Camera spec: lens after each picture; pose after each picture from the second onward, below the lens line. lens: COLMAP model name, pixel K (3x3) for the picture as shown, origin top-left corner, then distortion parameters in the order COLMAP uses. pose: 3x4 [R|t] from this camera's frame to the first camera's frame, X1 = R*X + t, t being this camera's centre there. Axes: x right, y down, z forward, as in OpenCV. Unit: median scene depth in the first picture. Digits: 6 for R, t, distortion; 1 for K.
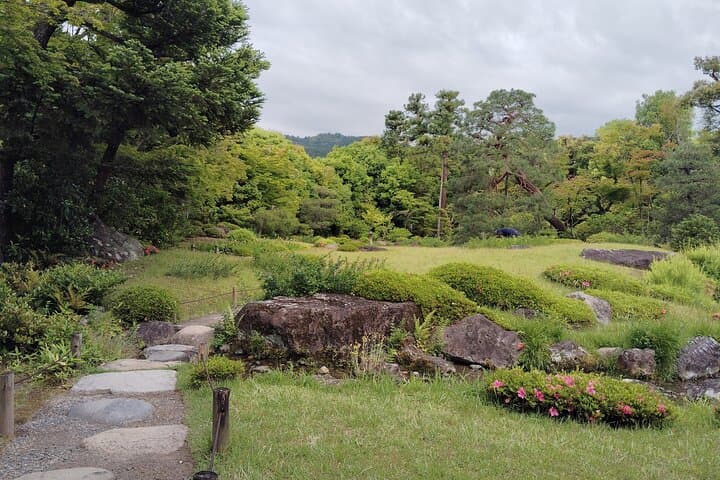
lens RADIAL K [[596.8, 0, 348.8], [0, 596.8, 236.7], [0, 0, 1]] dist [0.054992, -0.147630]
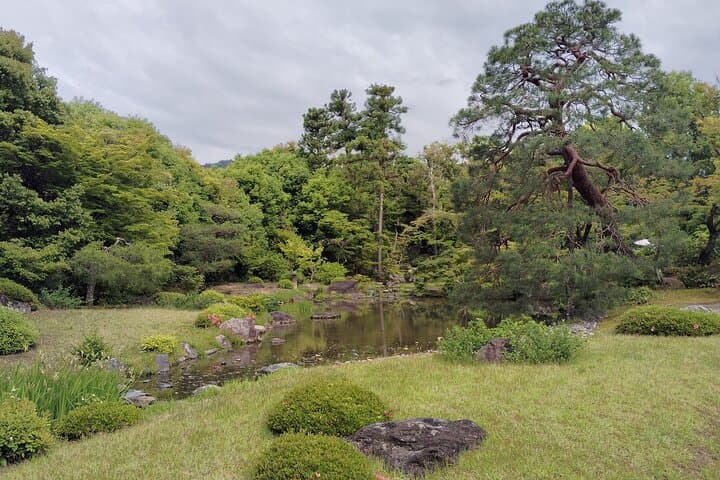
lens RADIAL K [[596.8, 0, 356.9], [0, 596.8, 237.9], [0, 0, 1]] dist [0.054992, -0.147630]
pose [[0.985076, -0.024187, 0.170415, -0.011615], [0.031046, 0.998807, -0.037700, -0.027642], [-0.169299, 0.042428, 0.984651, 0.474619]]
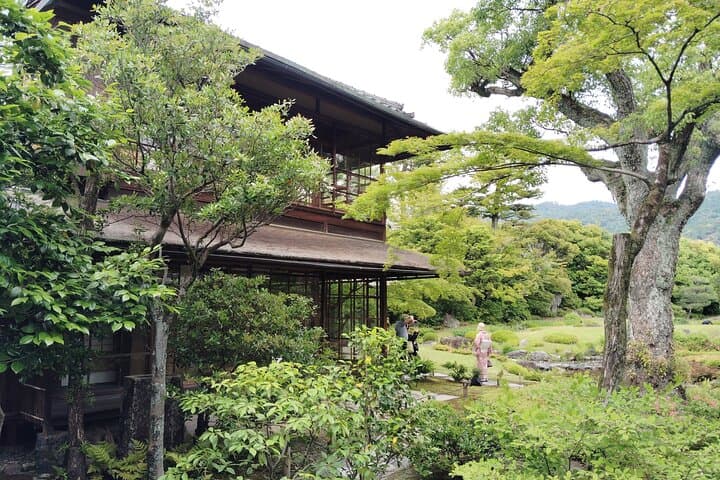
lens RADIAL K [[596.8, 0, 359.0], [0, 596.8, 235.6], [0, 0, 1]] dist [0.054992, -0.147630]
pose [[0.642180, -0.097079, -0.760382, 0.631719], [0.006458, 0.992598, -0.121272, -0.024496], [0.766526, 0.072968, 0.638054, -0.514874]]
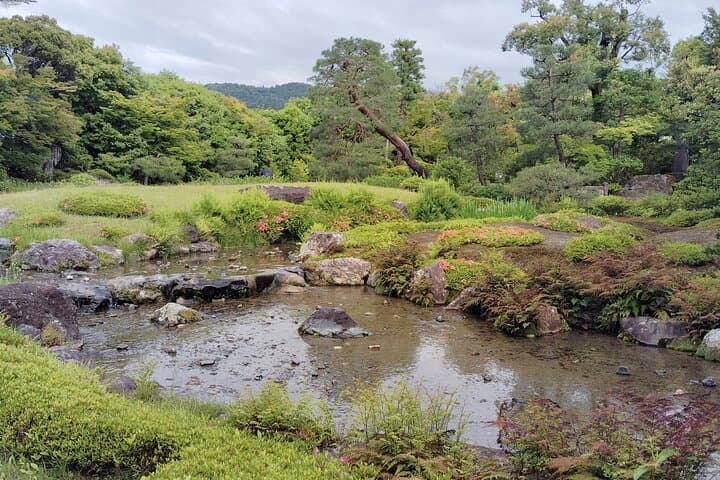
lens RADIAL K [[596.8, 0, 357.3], [0, 596.8, 239.1], [0, 0, 1]] dist [0.054992, -0.147630]
pose [[0.998405, 0.003959, -0.056313, 0.292912], [0.000485, 0.996899, 0.078695, 0.014425], [0.056450, -0.078597, 0.995307, -0.038571]]
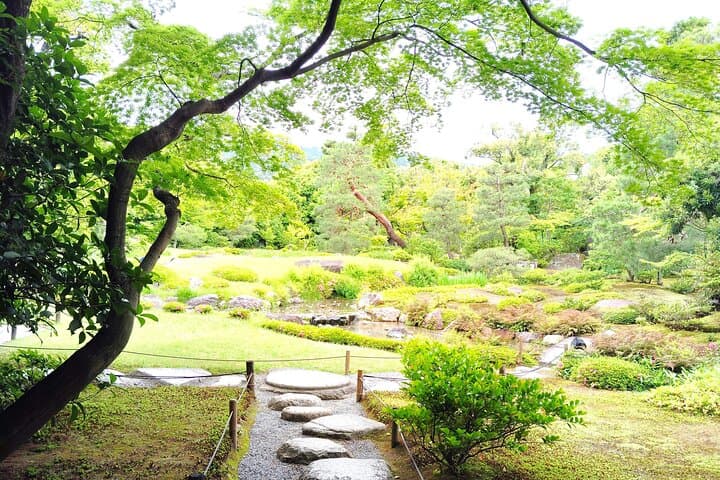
lens RADIAL K [[596.8, 0, 358.2], [0, 596.8, 247.0], [0, 0, 1]] dist [0.054992, -0.147630]
pose [[0.999690, 0.022530, 0.010591, 0.238938], [-0.022529, 0.999746, -0.000193, -0.008335], [-0.010592, -0.000045, 0.999944, -0.298062]]
